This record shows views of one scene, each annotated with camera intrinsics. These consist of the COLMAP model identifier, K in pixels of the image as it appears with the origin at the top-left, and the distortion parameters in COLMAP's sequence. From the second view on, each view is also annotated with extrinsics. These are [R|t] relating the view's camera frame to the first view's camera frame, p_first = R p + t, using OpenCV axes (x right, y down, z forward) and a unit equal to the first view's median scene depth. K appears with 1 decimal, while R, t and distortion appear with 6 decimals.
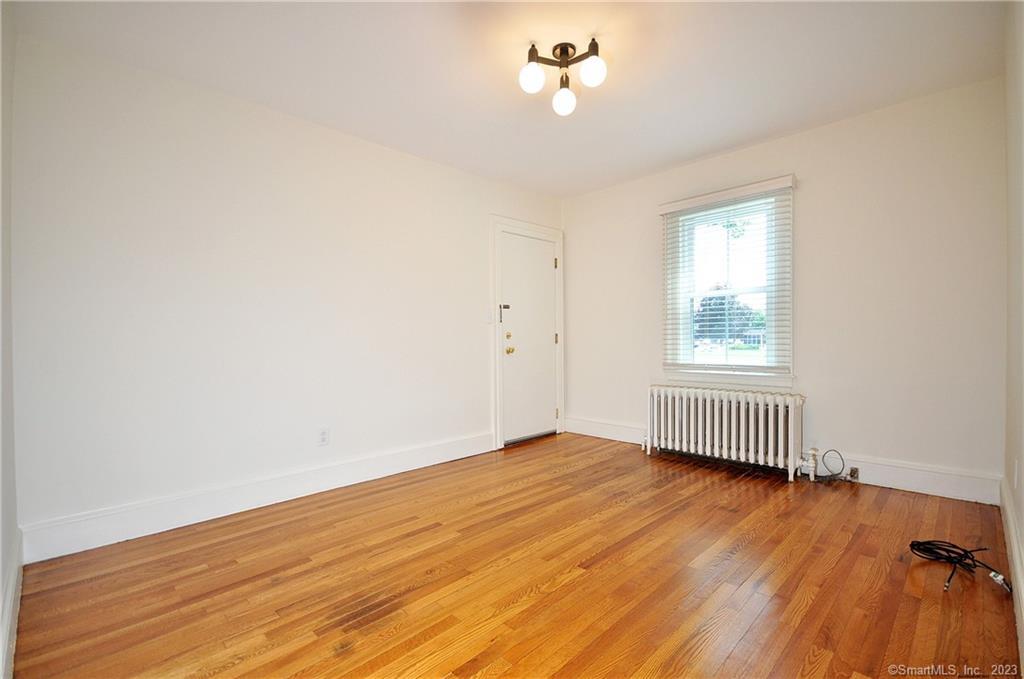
lens RADIAL K [[456.1, 0, 516.7], [0, 456.1, 337.7], [0, 0, 1]] dist [-0.000657, -0.000365]
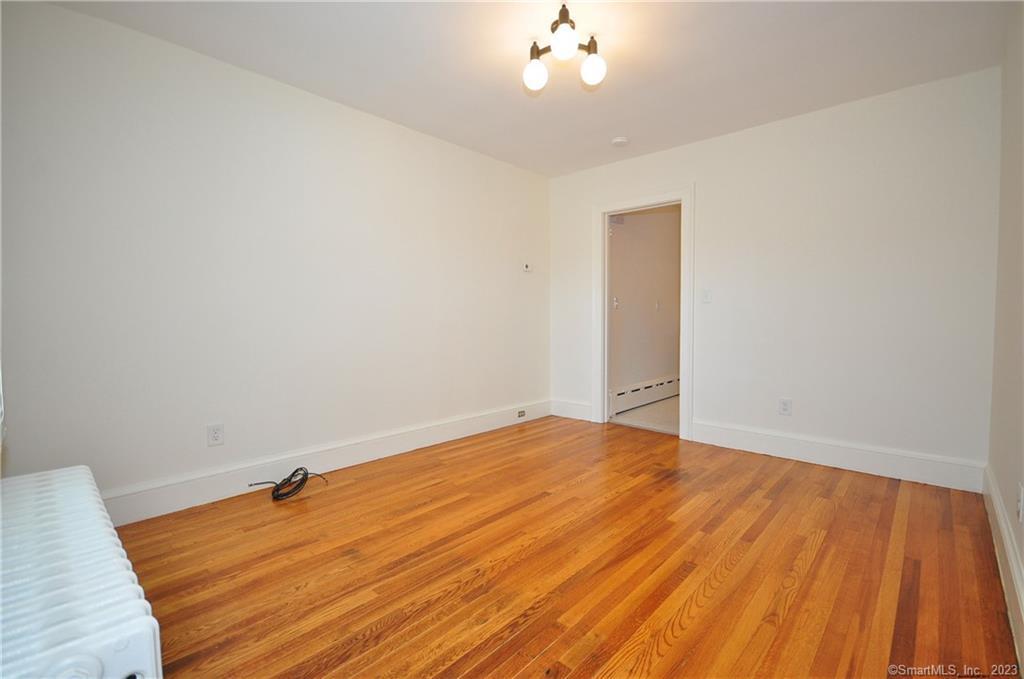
lens RADIAL K [[445.7, 0, 508.2], [0, 445.7, 338.7], [0, 0, 1]] dist [-0.000076, 0.000253]
pose [[-0.999537, 0.019992, -0.022936, 0.185783], [0.018990, 0.998891, 0.043094, -0.010287], [0.023772, 0.042639, -0.998808, 1.510195]]
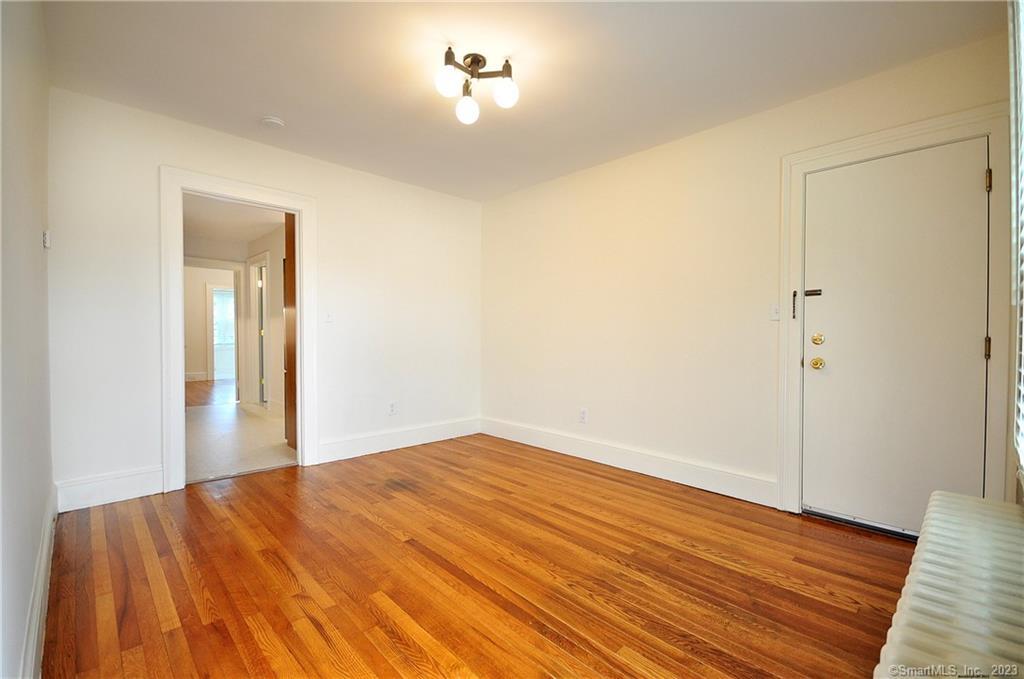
lens RADIAL K [[456.1, 0, 516.7], [0, 456.1, 337.7], [0, 0, 1]] dist [-0.000657, -0.000365]
pose [[-0.026844, 0.027327, -0.999266, 0.851392], [0.001509, 0.999626, 0.027297, -0.034320], [0.999639, -0.000776, -0.026875, 0.858201]]
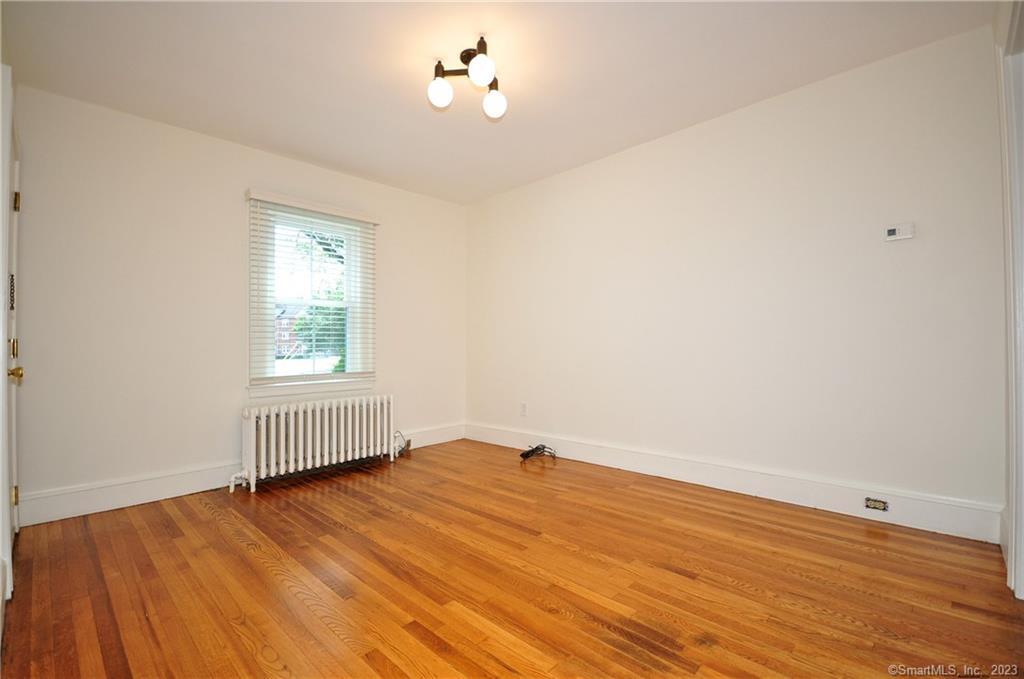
lens RADIAL K [[447.5, 0, 526.8], [0, 447.5, 342.0], [0, 0, 1]] dist [-0.013026, -0.000356]
pose [[-0.037233, 0.023850, 0.999022, -0.666374], [0.013807, 0.999632, -0.023350, 0.022224], [-0.999211, 0.012924, -0.037549, 0.698946]]
